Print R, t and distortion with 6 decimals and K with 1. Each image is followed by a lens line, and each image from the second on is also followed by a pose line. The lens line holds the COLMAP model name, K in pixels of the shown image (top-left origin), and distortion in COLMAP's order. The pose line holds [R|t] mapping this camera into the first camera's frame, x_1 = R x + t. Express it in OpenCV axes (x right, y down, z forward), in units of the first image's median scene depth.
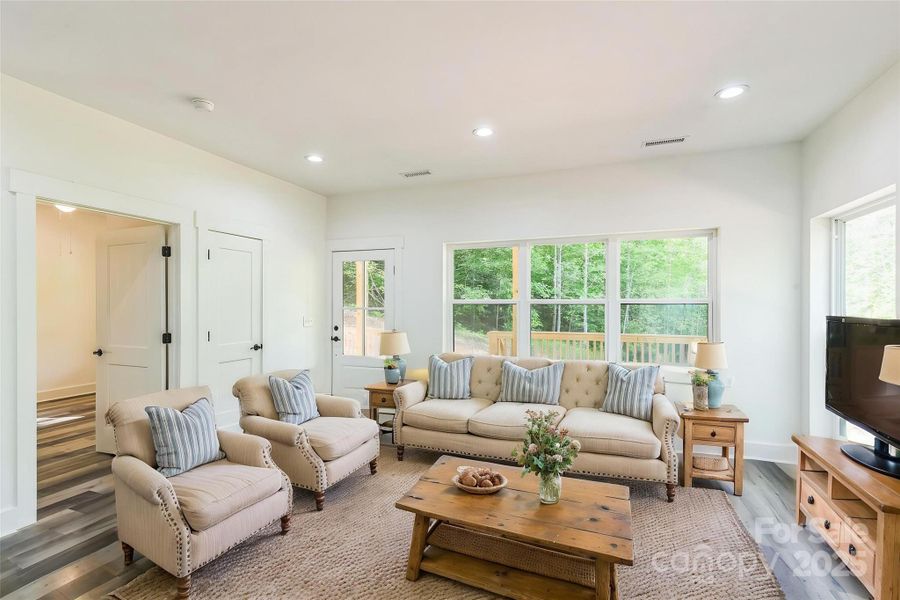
lens RADIAL K [[404.6, 0, 449.2], [0, 404.6, 303.6], [0, 0, 1]] dist [0.004822, -0.000027]
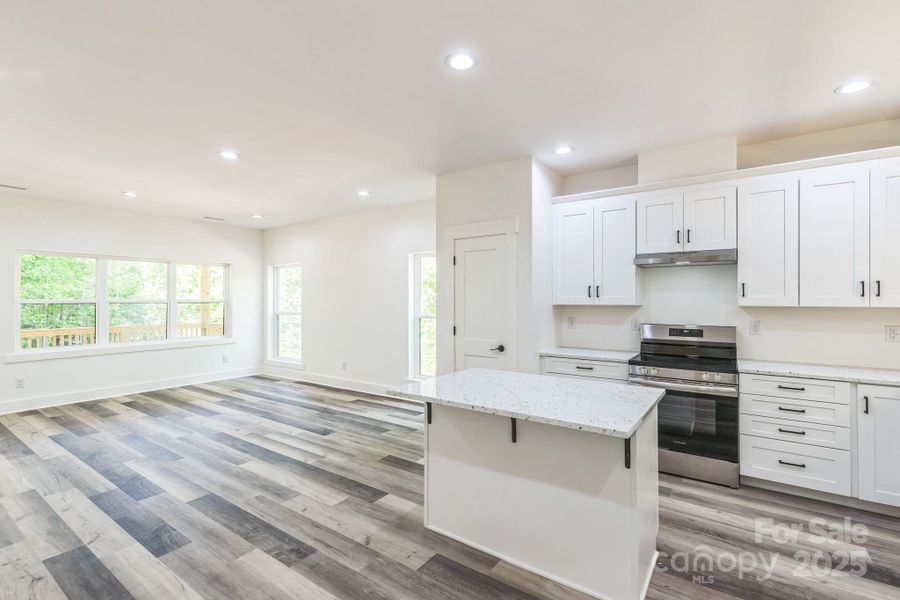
lens RADIAL K [[408.3, 0, 449.4], [0, 408.3, 297.2], [0, 0, 1]] dist [0.002723, 0.000092]
pose [[0.241254, 0.006762, 0.970438, -0.728621], [0.001744, 0.999971, -0.007401, -0.006125], [-0.970460, 0.003478, 0.241235, -0.368818]]
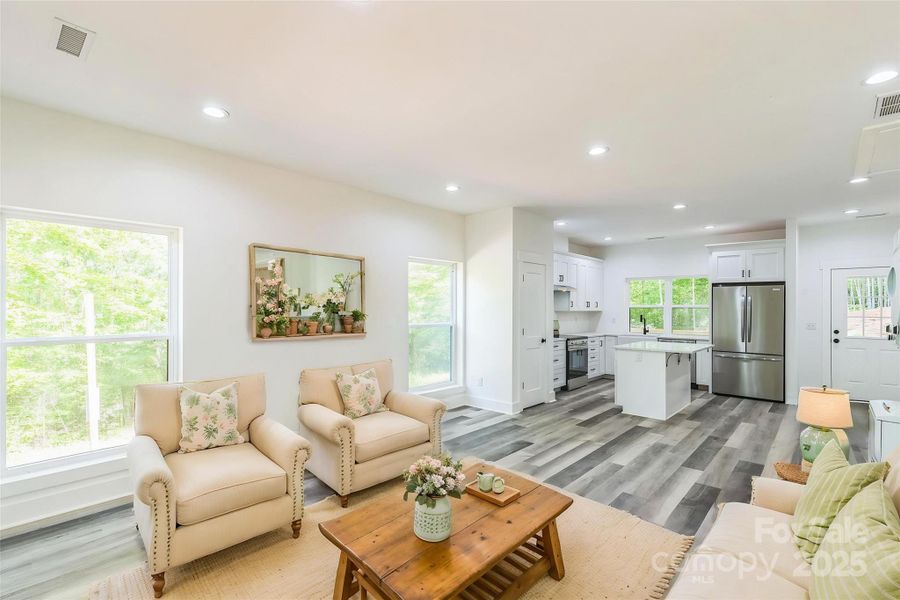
lens RADIAL K [[411.2, 0, 447.3], [0, 411.2, 306.3], [0, 0, 1]] dist [0.000647, -0.000234]
pose [[-0.927321, -0.000822, 0.374267, -0.138064], [-0.001952, 0.999995, -0.002640, -0.008636], [-0.374263, -0.003179, -0.927317, 0.911174]]
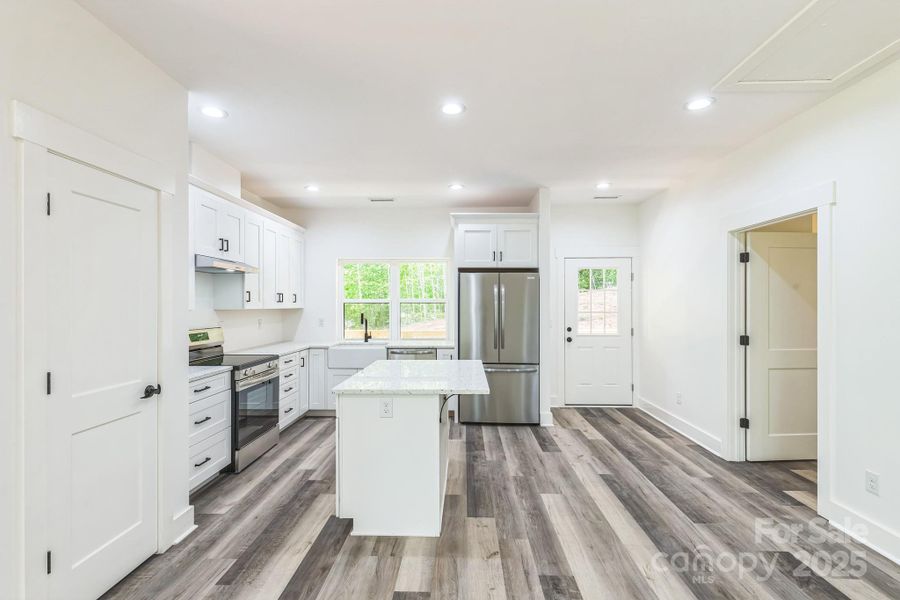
lens RADIAL K [[404.6, 0, 449.2], [0, 404.6, 303.6], [0, 0, 1]] dist [0.004822, -0.000027]
pose [[-0.946536, 0.002967, -0.322585, -0.114828], [0.002572, 0.999995, 0.001650, -0.007750], [0.322588, 0.000733, -0.946539, 0.233917]]
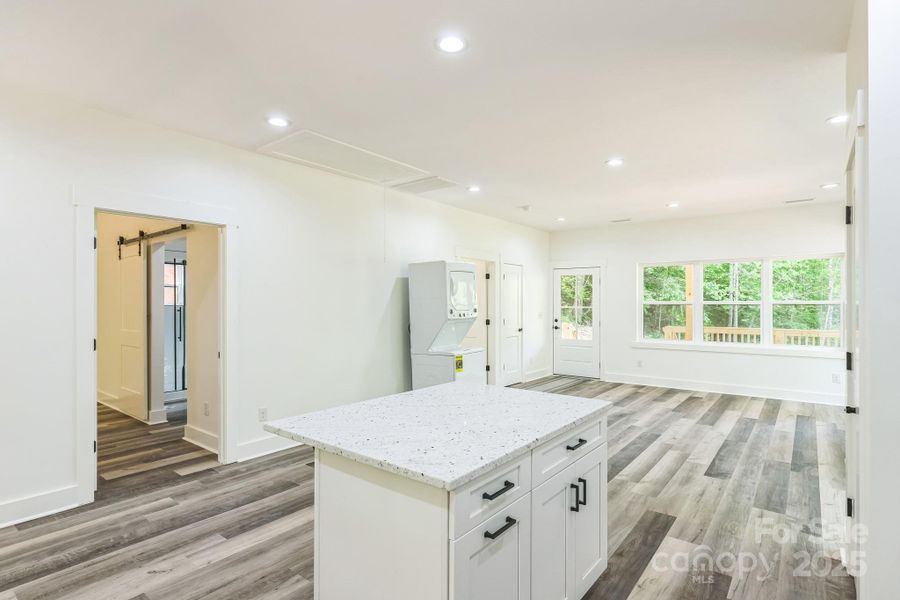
lens RADIAL K [[455.8, 0, 450.0], [0, 455.8, 300.0], [0, 0, 1]] dist [0.000508, -0.000213]
pose [[0.954931, -0.001992, -0.296821, -0.155745], [-0.000656, 0.999961, -0.008821, 0.000312], [0.296827, 0.008618, 0.954892, -0.721428]]
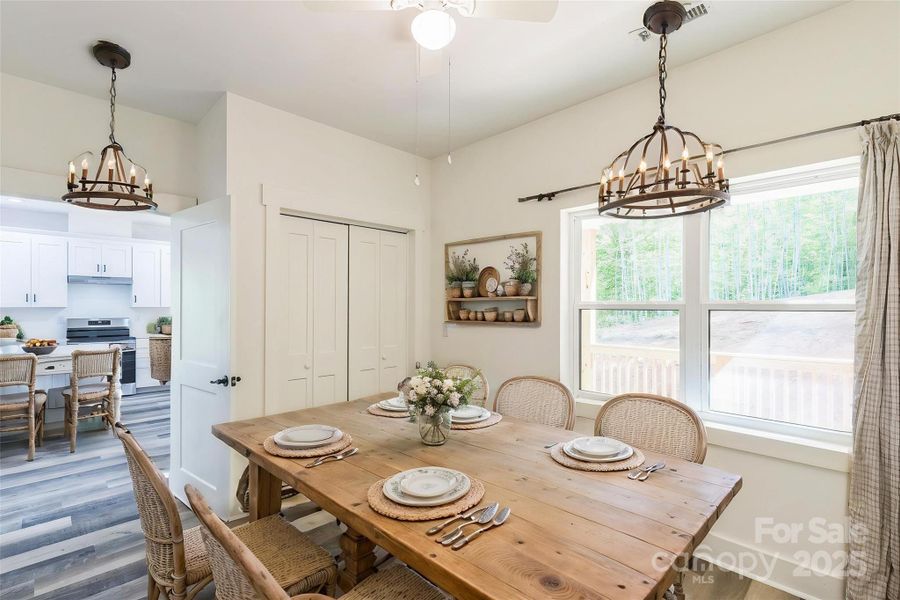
lens RADIAL K [[406.6, 0, 450.0], [0, 406.6, 300.0], [0, 0, 1]] dist [0.004346, 0.000129]
pose [[-0.916071, 0.006459, 0.400964, -1.413682], [0.001702, 0.999924, -0.012220, -0.000505], [-0.401012, -0.010511, -0.916012, 0.116659]]
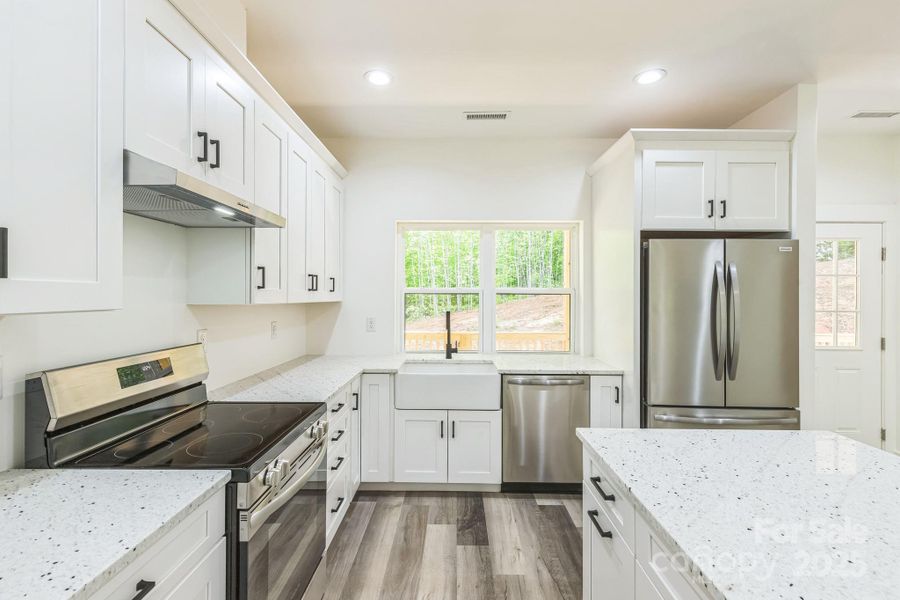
lens RADIAL K [[408.3, 0, 449.4], [0, 408.3, 297.2], [0, 0, 1]] dist [0.002723, 0.000092]
pose [[-0.939984, -0.002180, -0.341210, -0.032146], [-0.004318, 0.999976, 0.005508, -0.006077], [0.341190, 0.006651, -0.939971, -0.237160]]
